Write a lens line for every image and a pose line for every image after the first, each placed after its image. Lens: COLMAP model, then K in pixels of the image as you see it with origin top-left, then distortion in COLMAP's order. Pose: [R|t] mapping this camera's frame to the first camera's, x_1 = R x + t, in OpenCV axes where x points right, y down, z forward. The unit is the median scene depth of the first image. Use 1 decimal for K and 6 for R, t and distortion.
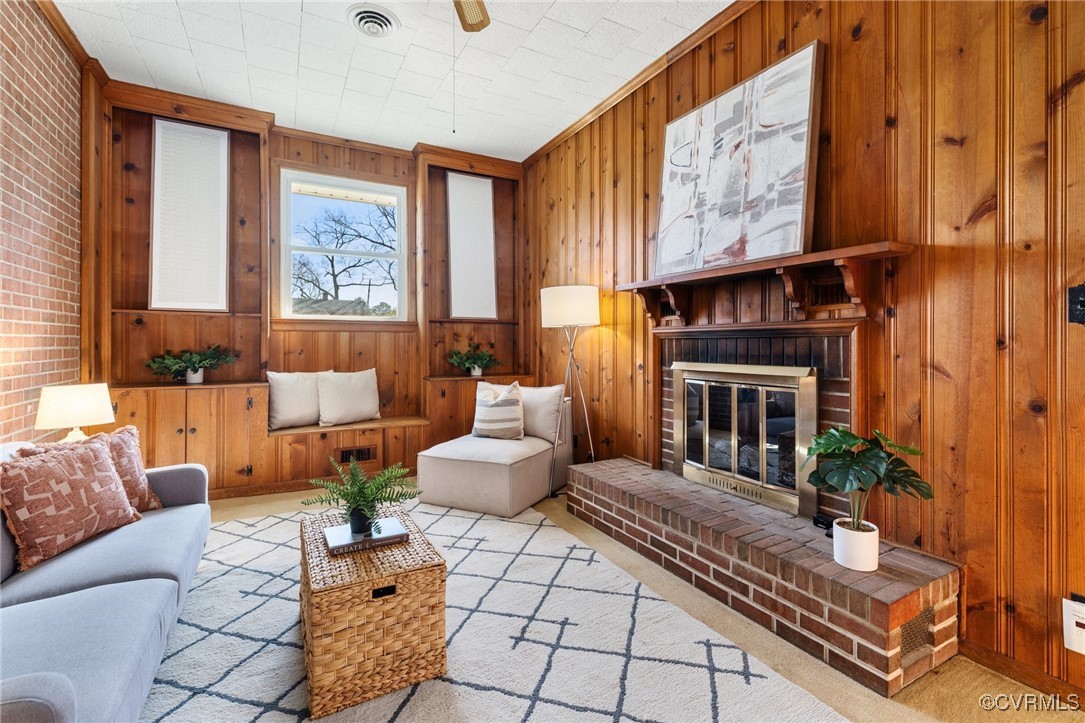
lens RADIAL K [[488.7, 0, 539.9], [0, 488.7, 337.9], [0, 0, 1]] dist [0.001415, 0.000198]
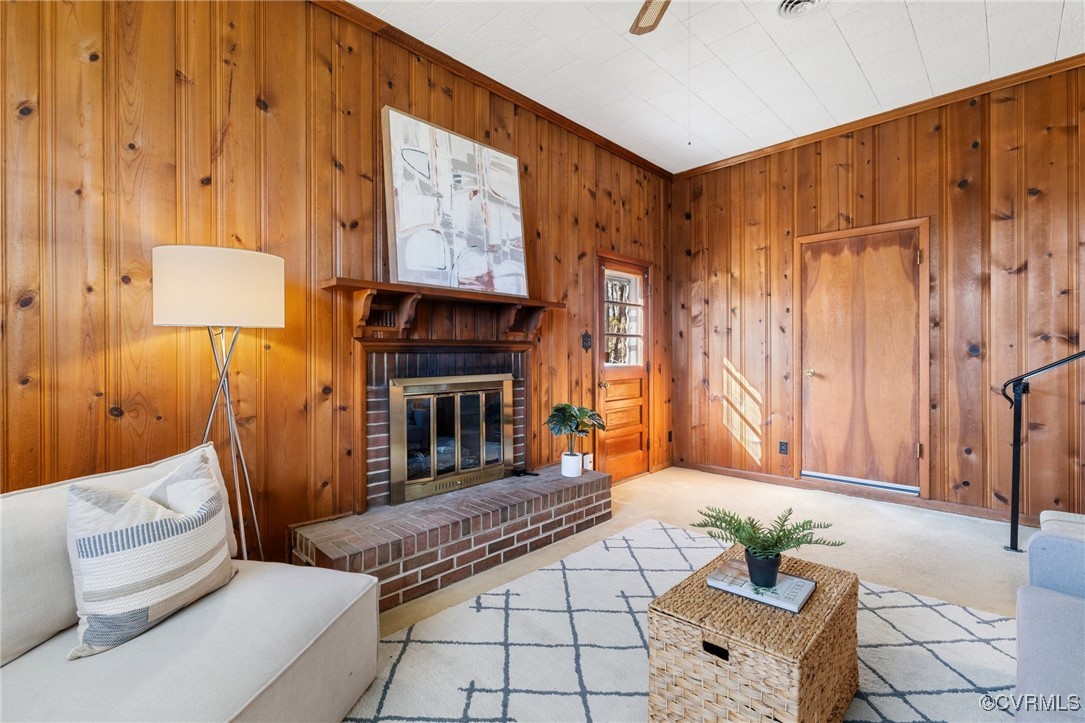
lens RADIAL K [[474.2, 0, 542.5], [0, 474.2, 361.5], [0, 0, 1]] dist [-0.000752, 0.000038]
pose [[-0.296939, -0.003761, 0.954889, -0.778869], [0.001209, 0.999990, 0.004314, 0.016509], [-0.954896, 0.002435, -0.296932, 1.226644]]
